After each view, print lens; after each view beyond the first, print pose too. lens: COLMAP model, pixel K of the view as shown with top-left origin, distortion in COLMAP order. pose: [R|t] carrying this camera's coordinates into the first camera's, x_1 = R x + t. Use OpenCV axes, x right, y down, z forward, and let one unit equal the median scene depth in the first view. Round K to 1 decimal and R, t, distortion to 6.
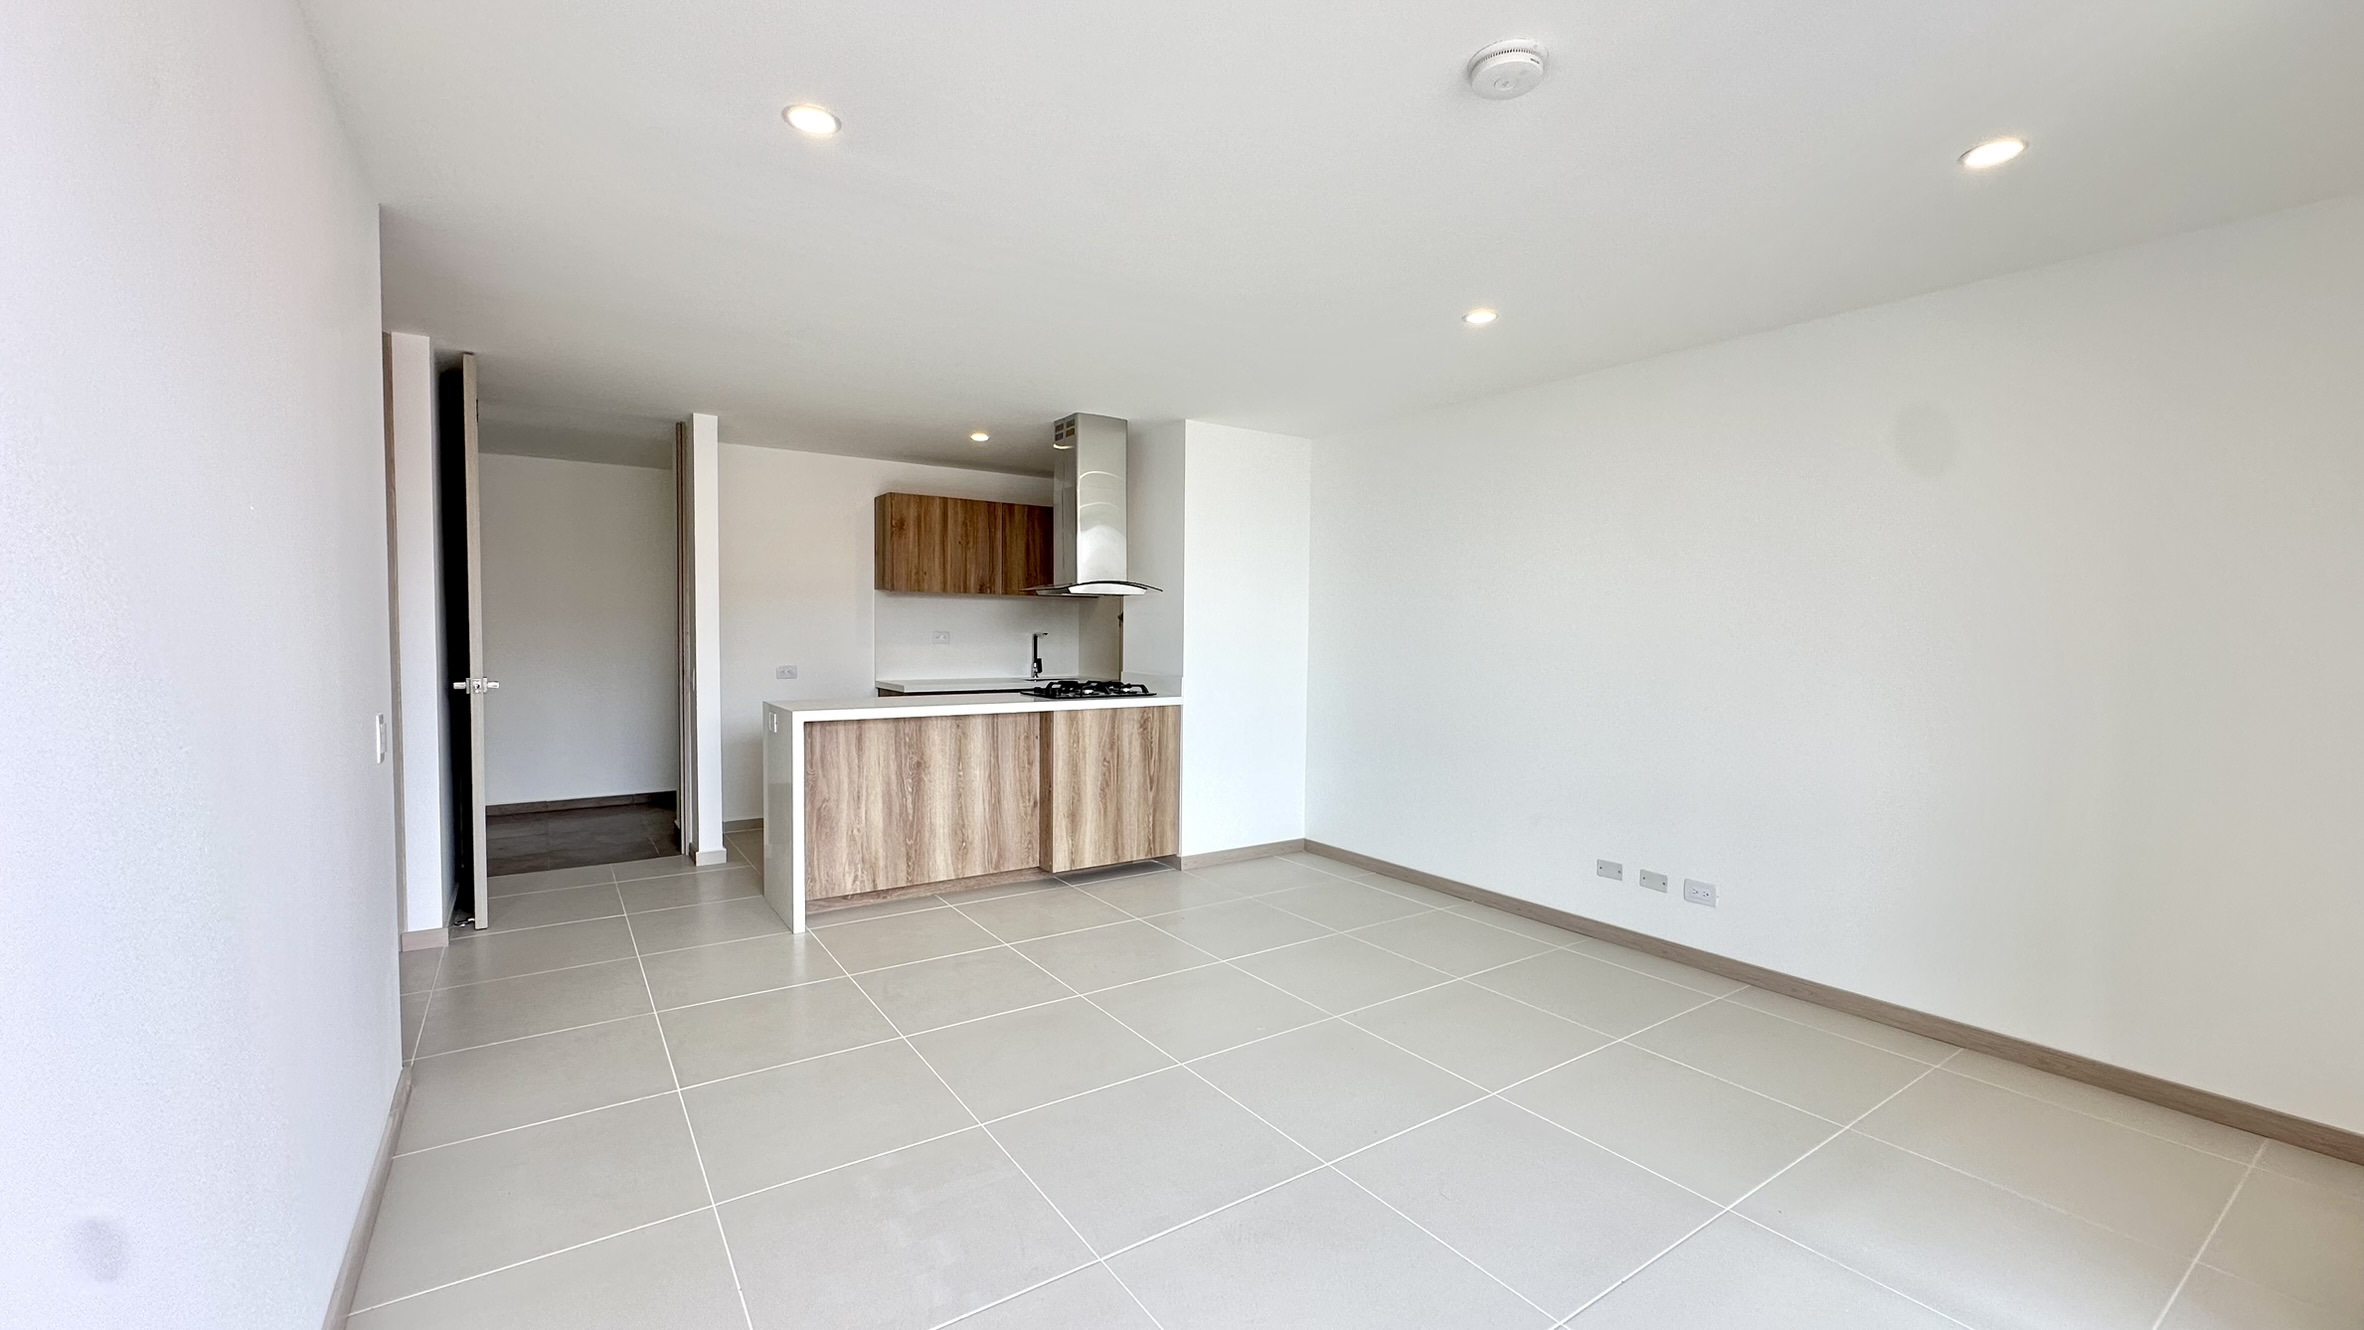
lens RADIAL K [[950.6, 0, 1155.5], [0, 950.6, 678.4], [0, 0, 1]] dist [0.000838, 0.000351]
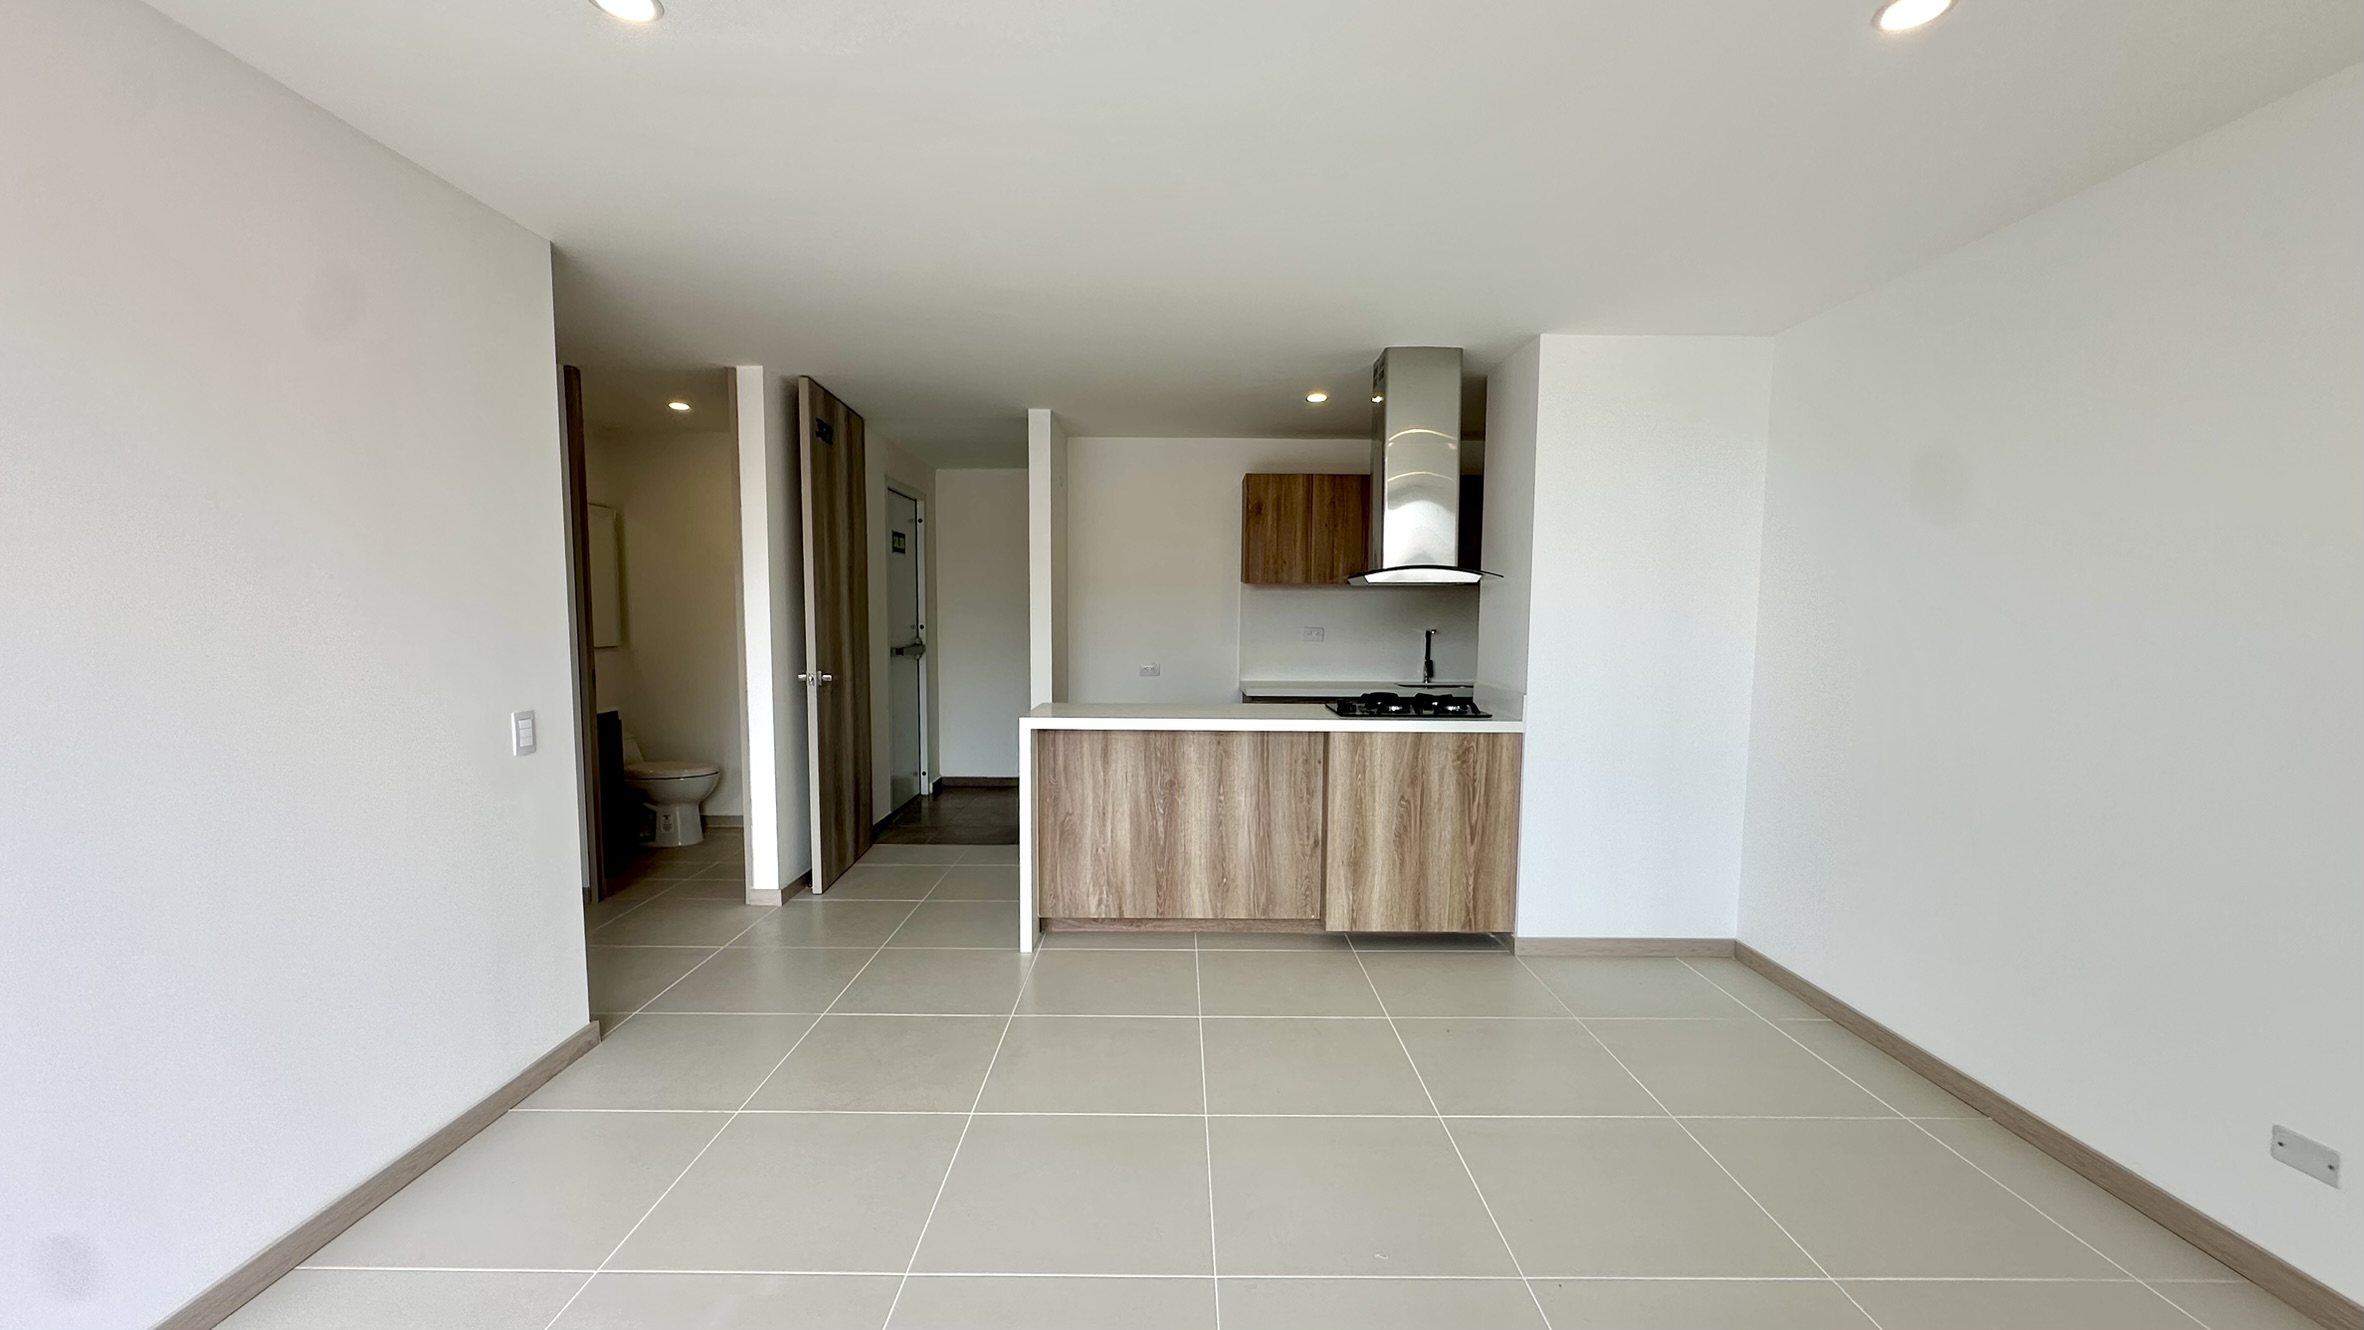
lens RADIAL K [[950.6, 0, 1175.3], [0, 950.6, 708.0], [0, 0, 1]] dist [0.000838, 0.000351]
pose [[0.834550, 0.051921, -0.548480, 0.209929], [-0.028300, 0.998275, 0.051439, -0.021897], [0.550205, -0.027406, 0.834580, 0.249522]]
